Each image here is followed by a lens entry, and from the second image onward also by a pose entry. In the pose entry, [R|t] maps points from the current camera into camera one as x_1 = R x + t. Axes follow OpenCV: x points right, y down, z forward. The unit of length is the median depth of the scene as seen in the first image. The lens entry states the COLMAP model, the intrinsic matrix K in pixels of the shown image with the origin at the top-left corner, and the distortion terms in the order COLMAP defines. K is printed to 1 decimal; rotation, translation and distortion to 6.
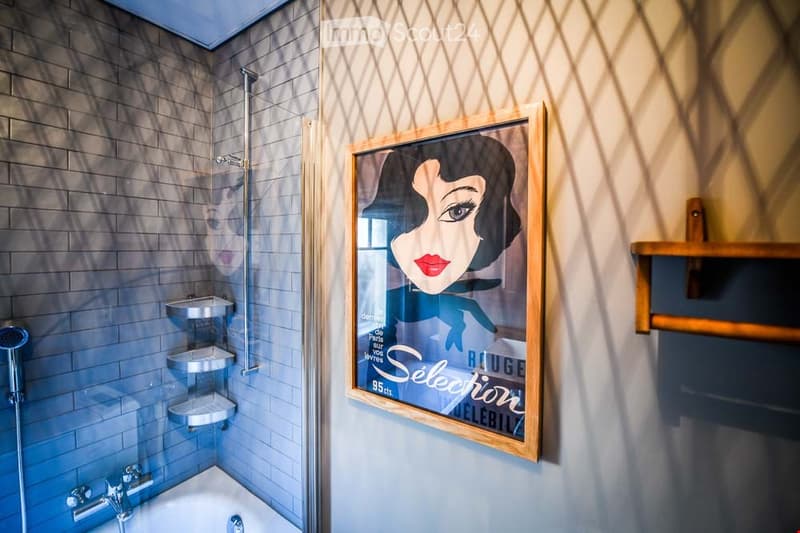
lens RADIAL K [[321.3, 0, 390.0], [0, 321.3, 254.7], [0, 0, 1]] dist [-0.023503, 0.000434]
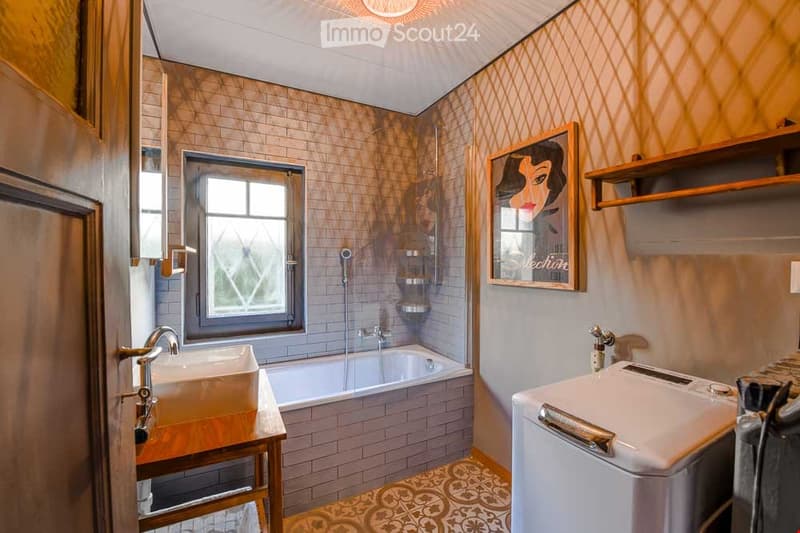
lens RADIAL K [[321.3, 0, 393.1], [0, 321.3, 264.5], [0, 0, 1]] dist [-0.023503, 0.000434]
pose [[0.881310, -0.001700, -0.472536, 0.274069], [-0.007013, 0.999836, -0.016677, 0.356143], [0.472487, 0.018011, 0.881154, -0.976833]]
